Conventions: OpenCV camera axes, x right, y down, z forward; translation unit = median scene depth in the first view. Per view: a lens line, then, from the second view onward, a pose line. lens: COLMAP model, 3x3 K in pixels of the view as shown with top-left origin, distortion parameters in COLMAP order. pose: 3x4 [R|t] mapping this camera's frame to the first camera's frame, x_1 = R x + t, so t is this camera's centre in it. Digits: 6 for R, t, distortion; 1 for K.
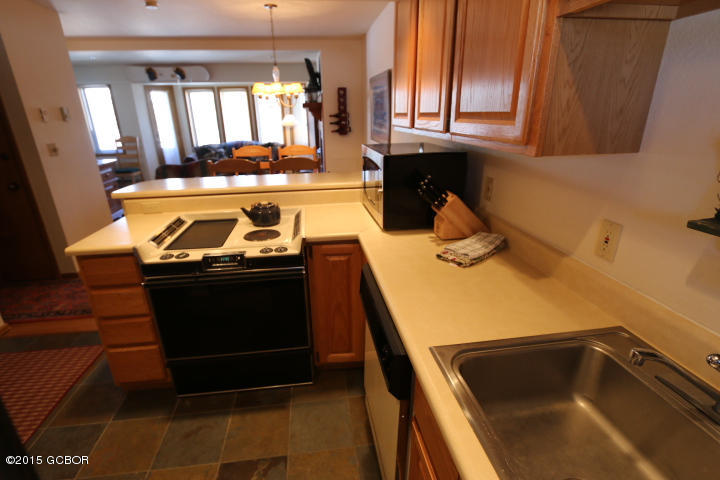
lens RADIAL K [[364.5, 0, 355.8], [0, 364.5, 246.7], [0, 0, 1]] dist [-0.014177, 0.000963]
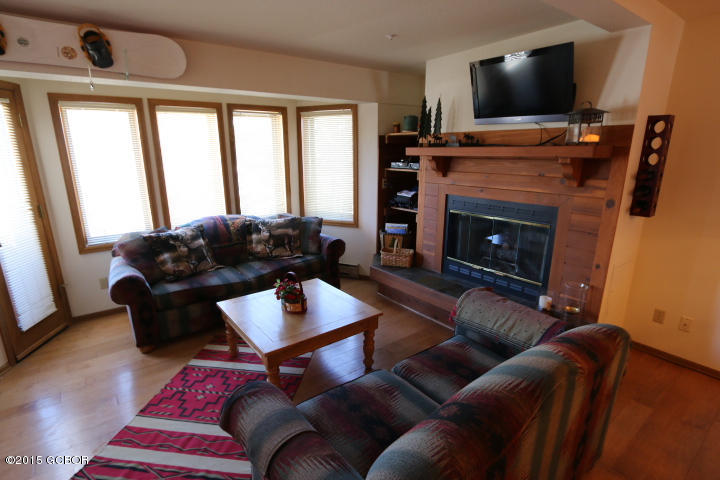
lens RADIAL K [[364.5, 0, 355.8], [0, 364.5, 246.7], [0, 0, 1]] dist [-0.014177, 0.000963]
pose [[0.869428, -0.113907, 0.480749, -1.572898], [0.159879, 0.985568, -0.055621, -0.823813], [-0.467475, 0.125220, 0.875092, 2.125256]]
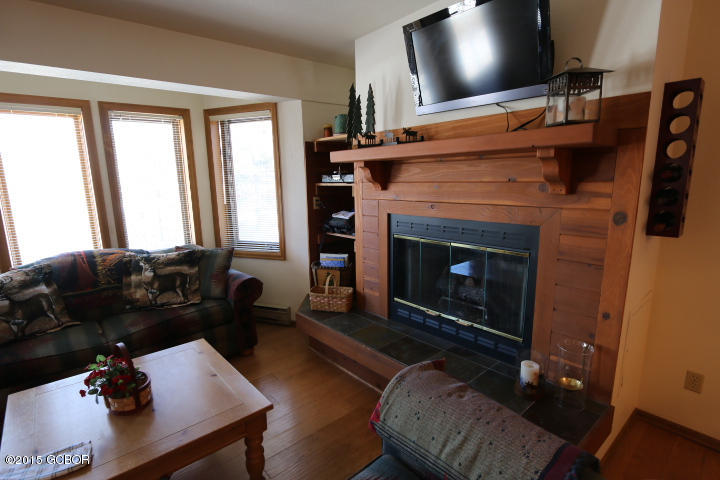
lens RADIAL K [[364.5, 0, 355.8], [0, 364.5, 246.7], [0, 0, 1]] dist [-0.014177, 0.000963]
pose [[0.836945, -0.103554, 0.537401, -1.131370], [0.194987, 0.973922, -0.116003, -0.857227], [-0.511374, 0.201874, 0.835311, 2.421483]]
